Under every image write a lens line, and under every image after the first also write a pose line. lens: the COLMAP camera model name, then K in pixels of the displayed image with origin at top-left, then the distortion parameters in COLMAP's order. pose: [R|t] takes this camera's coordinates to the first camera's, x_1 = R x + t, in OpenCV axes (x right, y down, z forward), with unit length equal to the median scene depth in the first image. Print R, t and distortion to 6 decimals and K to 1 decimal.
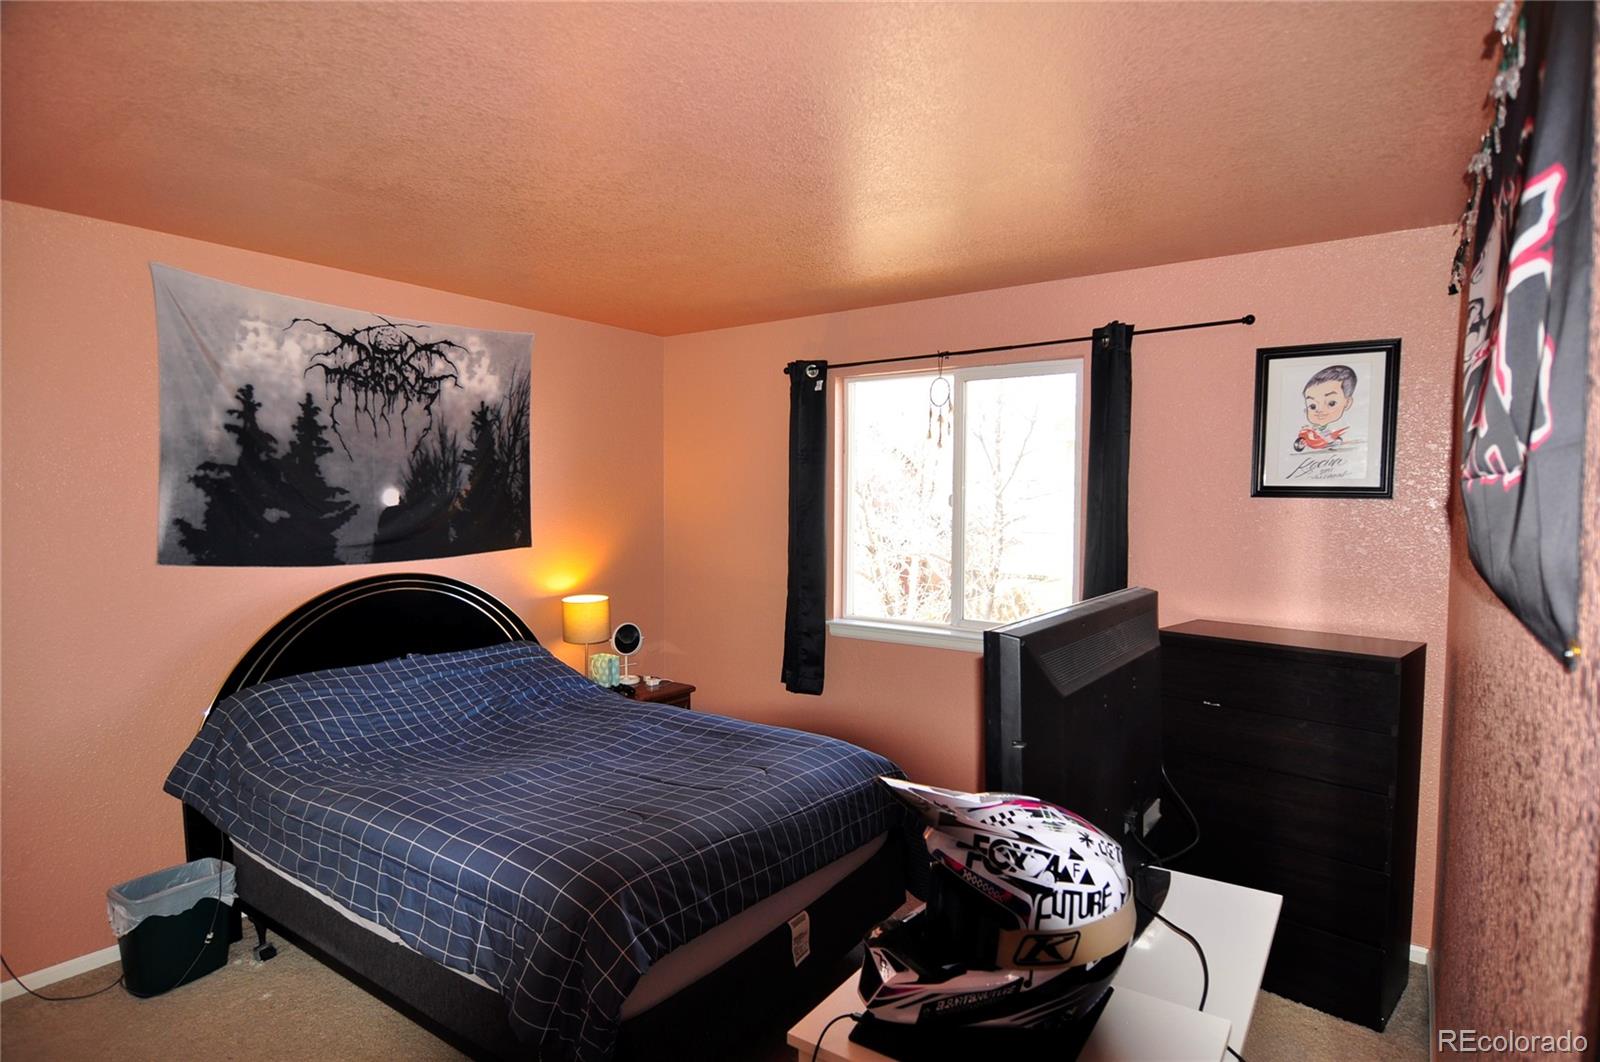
lens RADIAL K [[854.4, 0, 805.7], [0, 854.4, 531.4], [0, 0, 1]] dist [-0.012452, -0.003290]
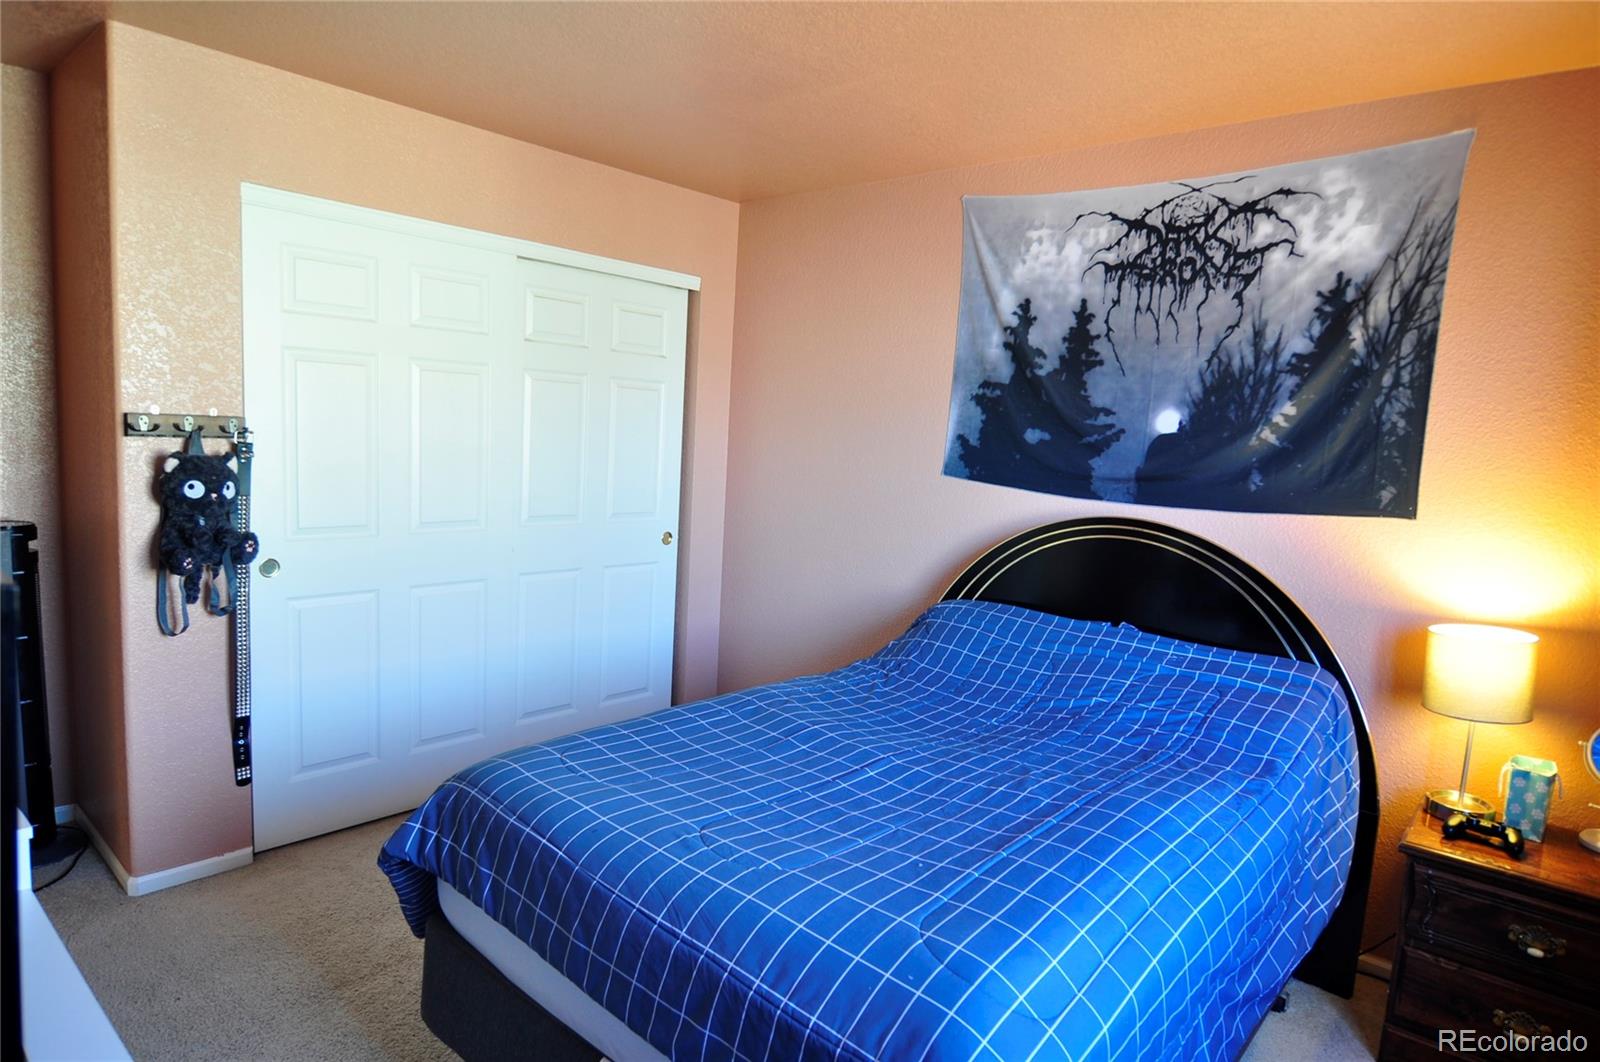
lens RADIAL K [[916.8, 0, 803.0], [0, 916.8, 531.2], [0, 0, 1]] dist [-0.007341, -0.002232]
pose [[-0.099900, 0.103682, -0.989581, 0.381390], [-0.093934, 0.989131, 0.113117, -0.005395], [0.990554, 0.104256, -0.089075, 0.784964]]
